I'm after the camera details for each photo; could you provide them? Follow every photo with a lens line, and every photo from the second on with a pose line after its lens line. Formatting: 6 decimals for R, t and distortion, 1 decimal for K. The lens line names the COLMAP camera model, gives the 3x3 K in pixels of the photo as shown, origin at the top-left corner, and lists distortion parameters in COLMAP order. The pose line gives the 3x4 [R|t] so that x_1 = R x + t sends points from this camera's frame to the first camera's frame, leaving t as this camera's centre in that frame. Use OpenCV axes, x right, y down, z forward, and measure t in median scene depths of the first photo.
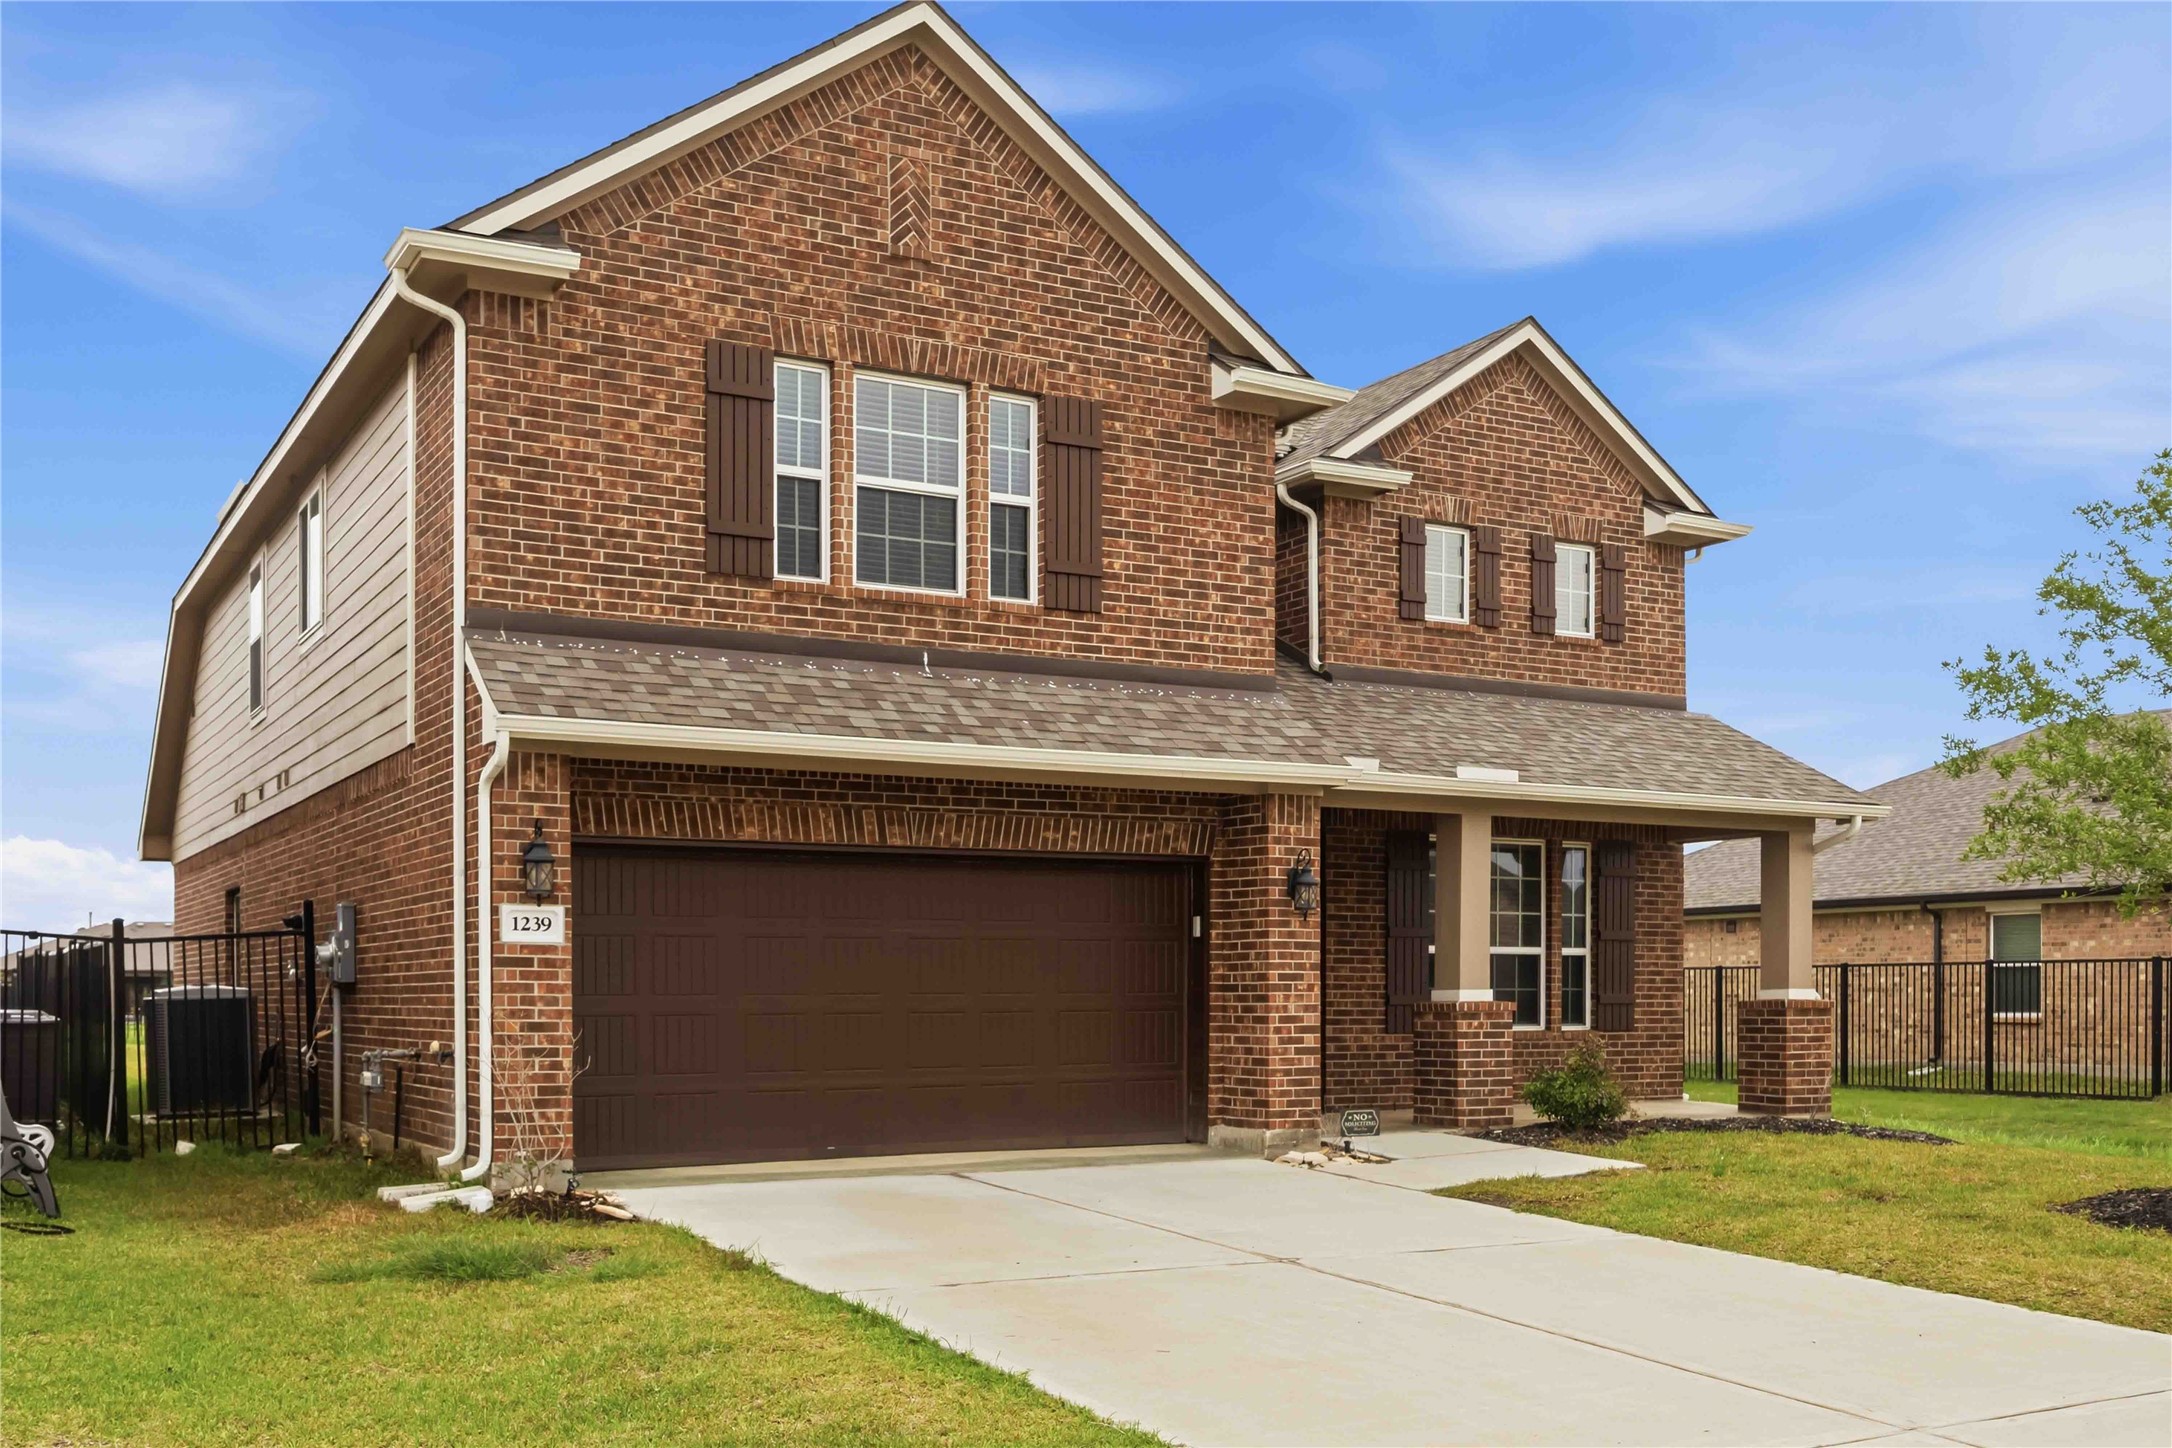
lens RADIAL K [[2053.6, 0, 1089.7], [0, 2053.6, 851.3], [0, 0, 1]] dist [-0.000265, -0.003895]
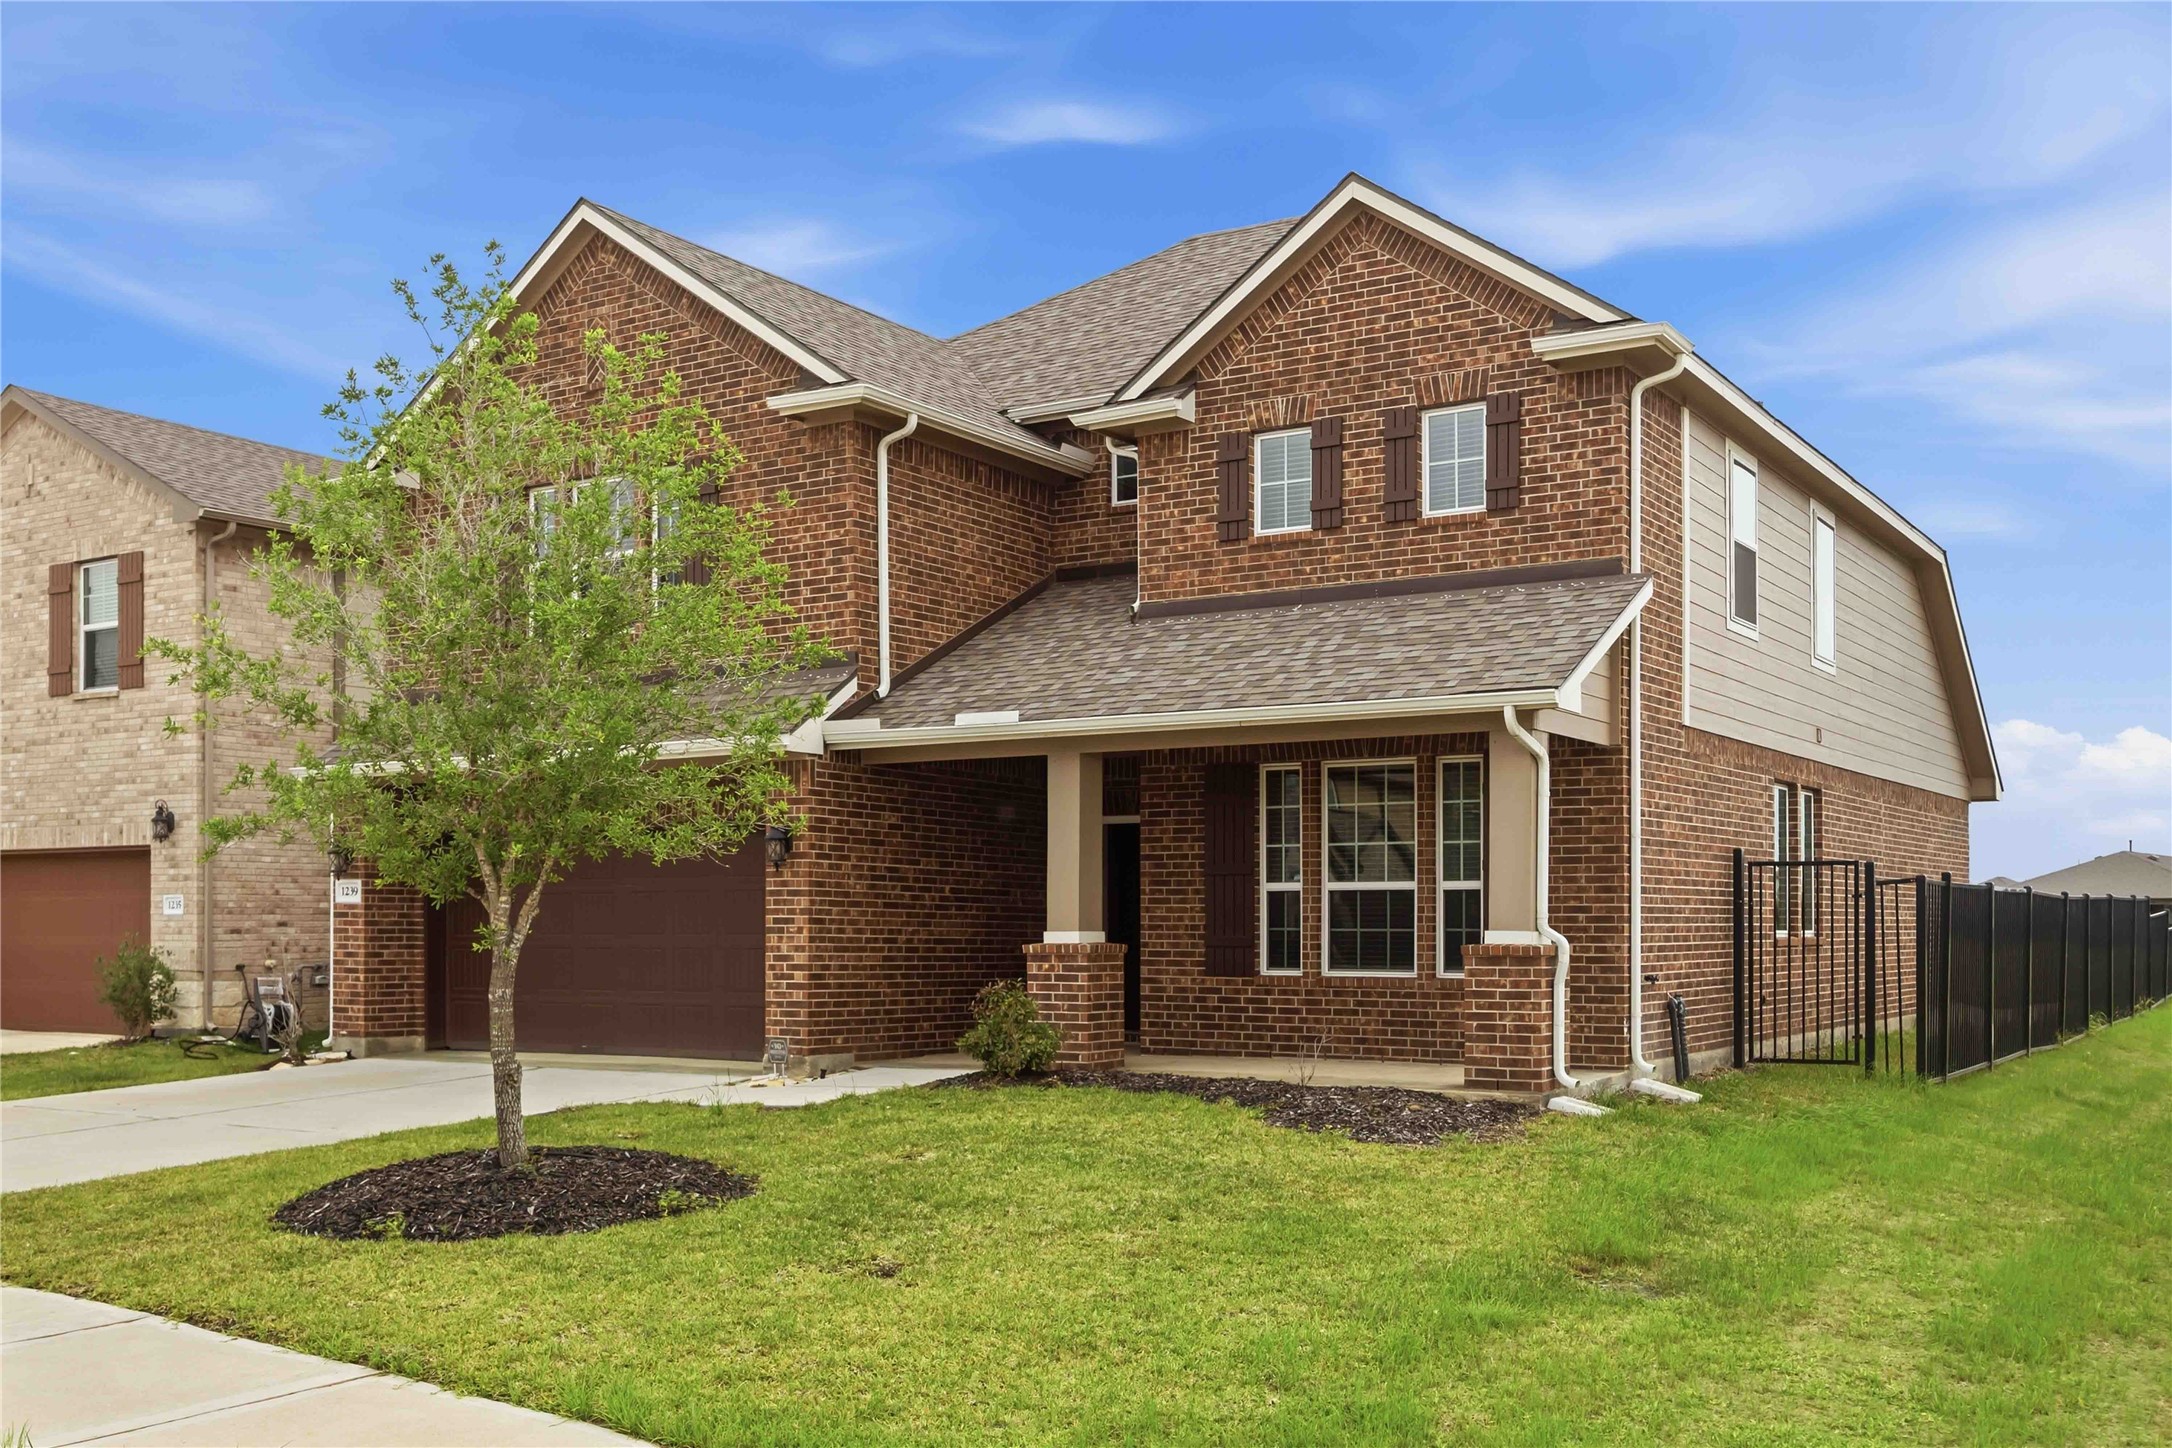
lens RADIAL K [[2059.3, 0, 1086.0], [0, 2059.3, 724.0], [0, 0, 1]] dist [-0.000811, 0.003038]
pose [[0.481106, -0.084127, -0.872617, 1.191031], [0.062114, 0.996154, -0.061791, 0.033463], [0.874459, -0.024474, 0.484481, 0.596456]]
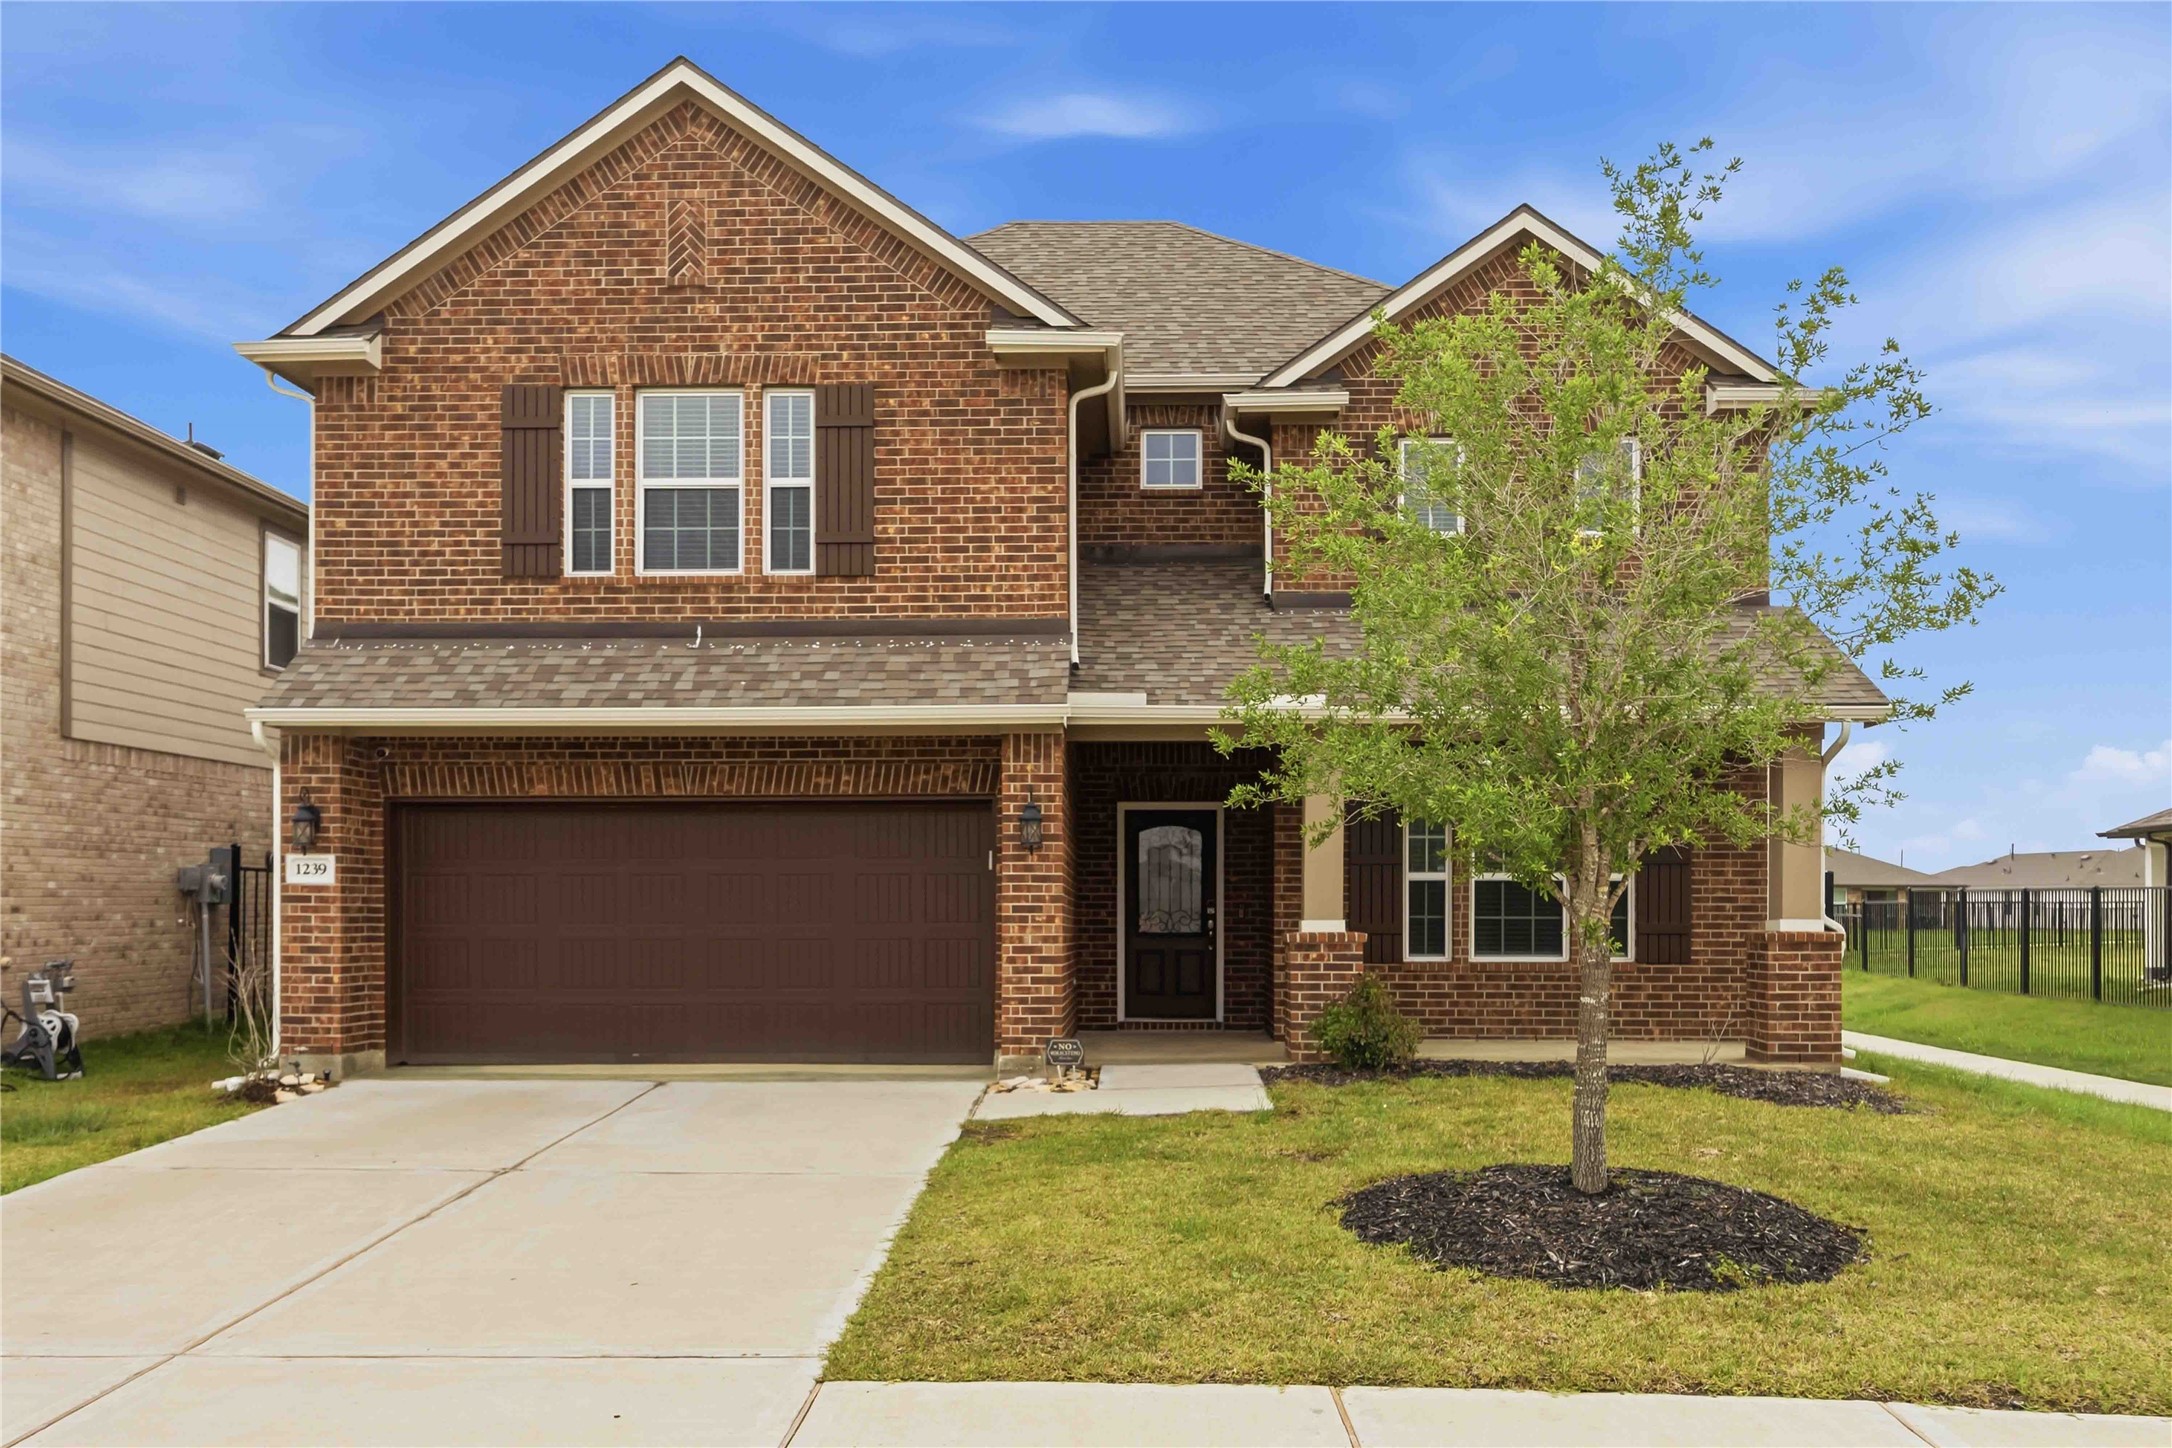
lens RADIAL K [[1919.4, 0, 1093.2], [0, 1919.4, 751.5], [0, 0, 1]] dist [-0.002073, 0.005573]
pose [[0.860208, -0.038316, -0.508502, 0.626209], [0.033841, 0.999264, -0.018048, 0.000149], [0.508819, -0.001683, 0.860872, 0.179976]]
